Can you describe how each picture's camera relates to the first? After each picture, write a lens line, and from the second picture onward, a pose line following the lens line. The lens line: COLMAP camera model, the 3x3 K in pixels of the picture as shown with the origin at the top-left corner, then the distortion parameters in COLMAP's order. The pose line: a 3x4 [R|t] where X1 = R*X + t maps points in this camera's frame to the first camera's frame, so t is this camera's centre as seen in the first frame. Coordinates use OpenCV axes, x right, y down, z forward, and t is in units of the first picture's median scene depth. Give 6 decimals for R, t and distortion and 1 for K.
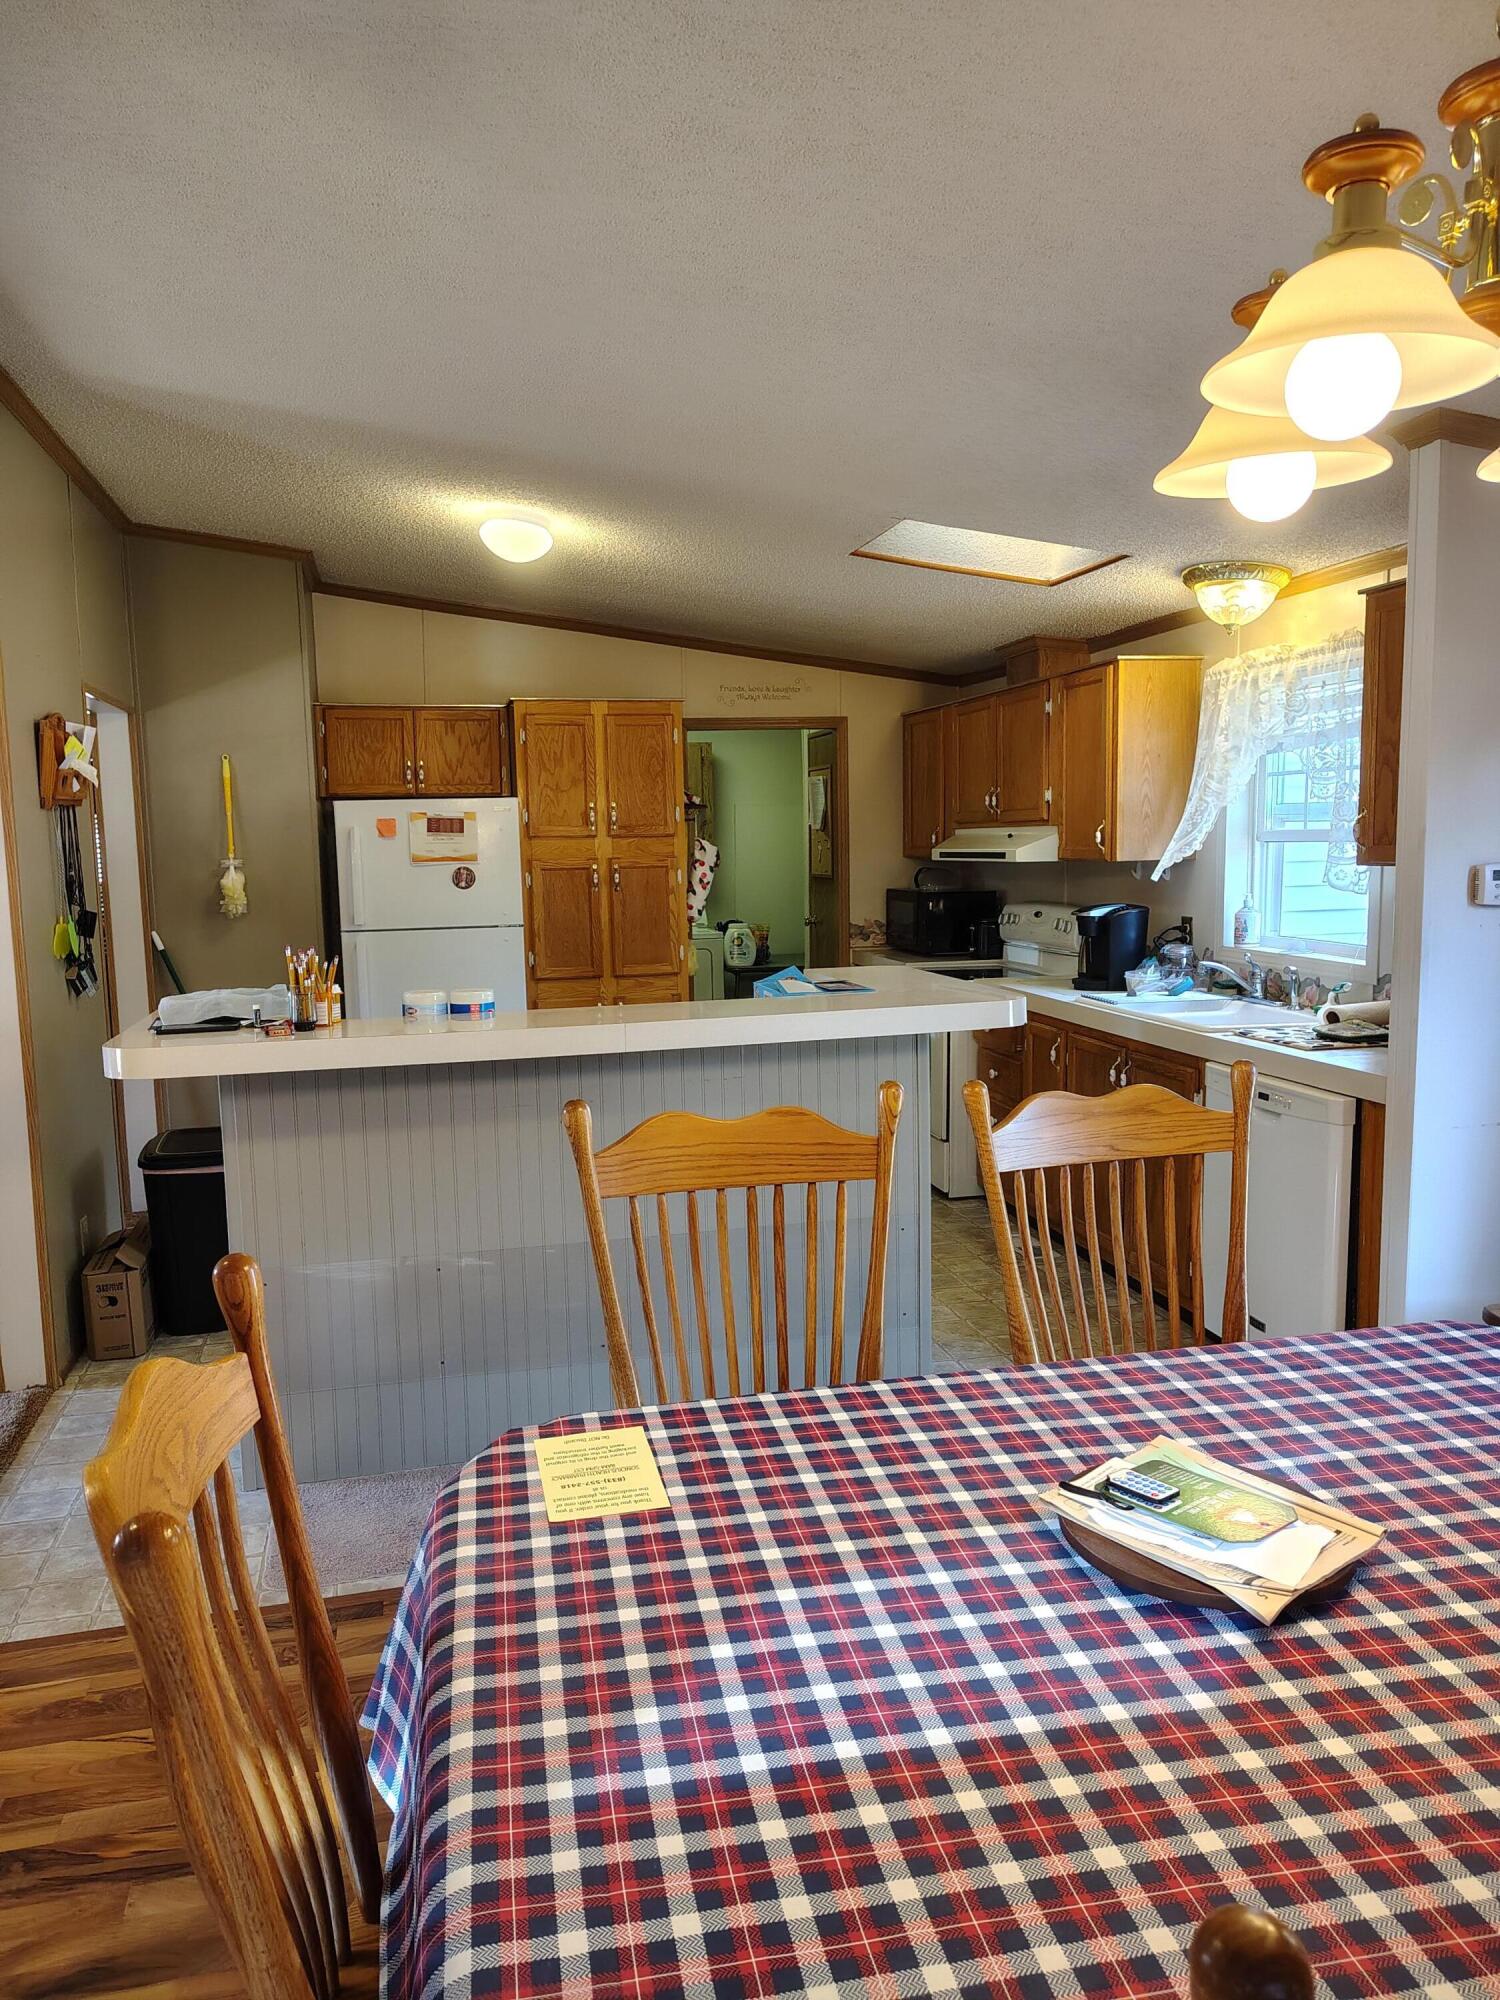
lens RADIAL K [[1351.4, 0, 741.4], [0, 1351.4, 998.9], [0, 0, 1]] dist [0.039044, -0.032454]
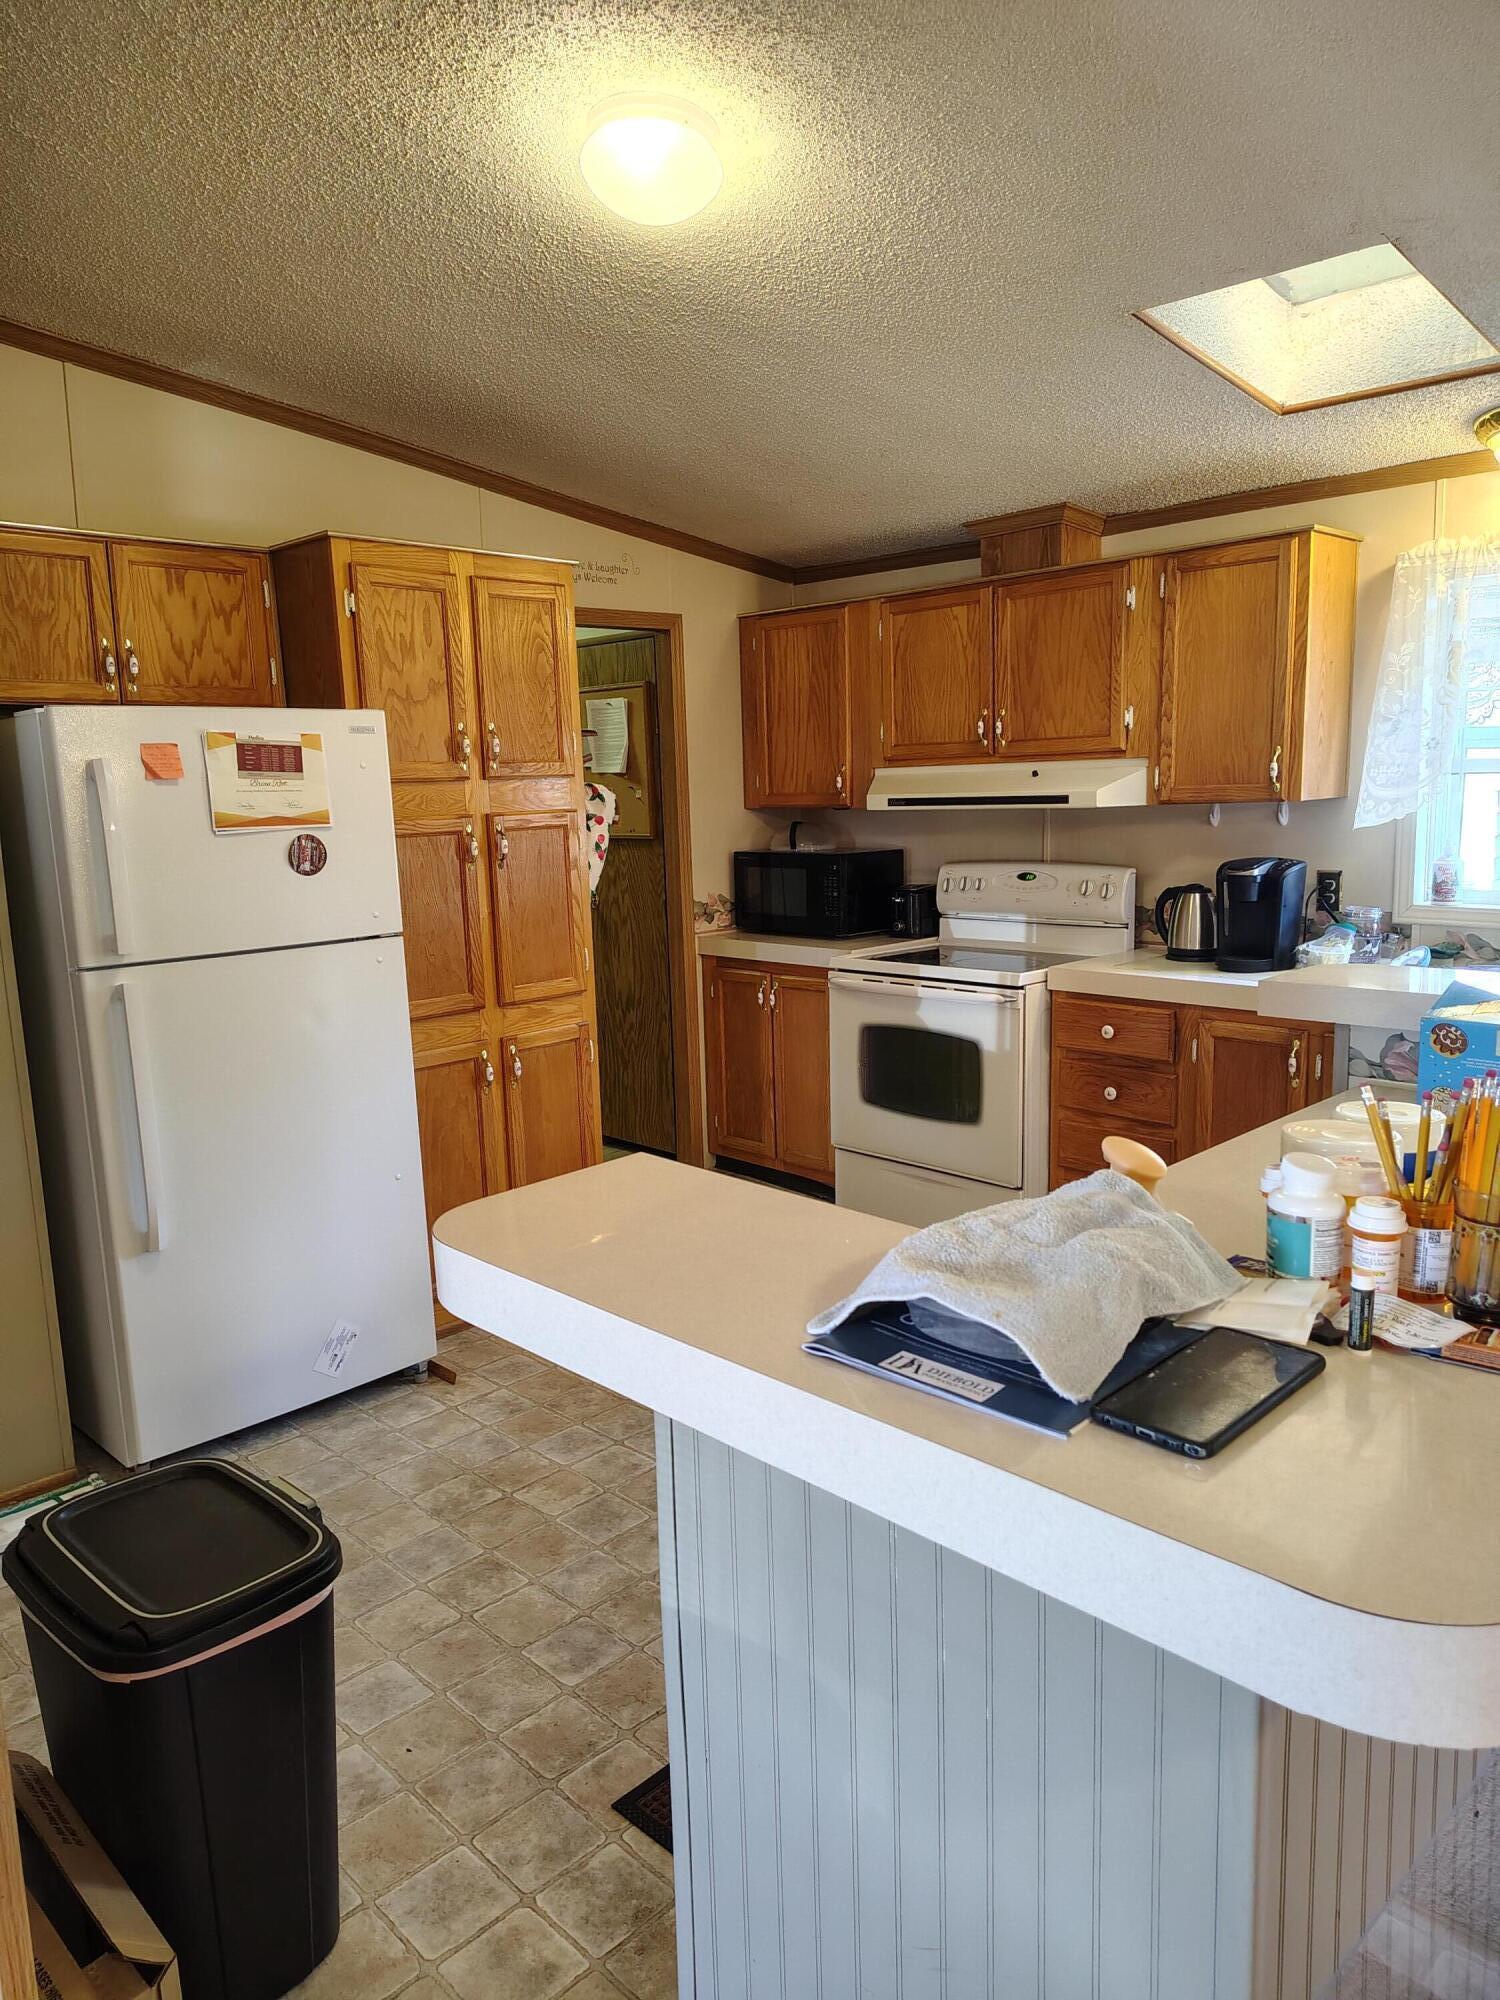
lens RADIAL K [[1351.4, 0, 756.0], [0, 1351.4, 1007.9], [0, 0, 1]] dist [0.039044, -0.032454]
pose [[0.854683, -0.092835, 0.510782, -0.320813], [0.075149, 0.995643, 0.055214, -0.042265], [-0.513682, -0.008806, 0.857936, 0.414722]]
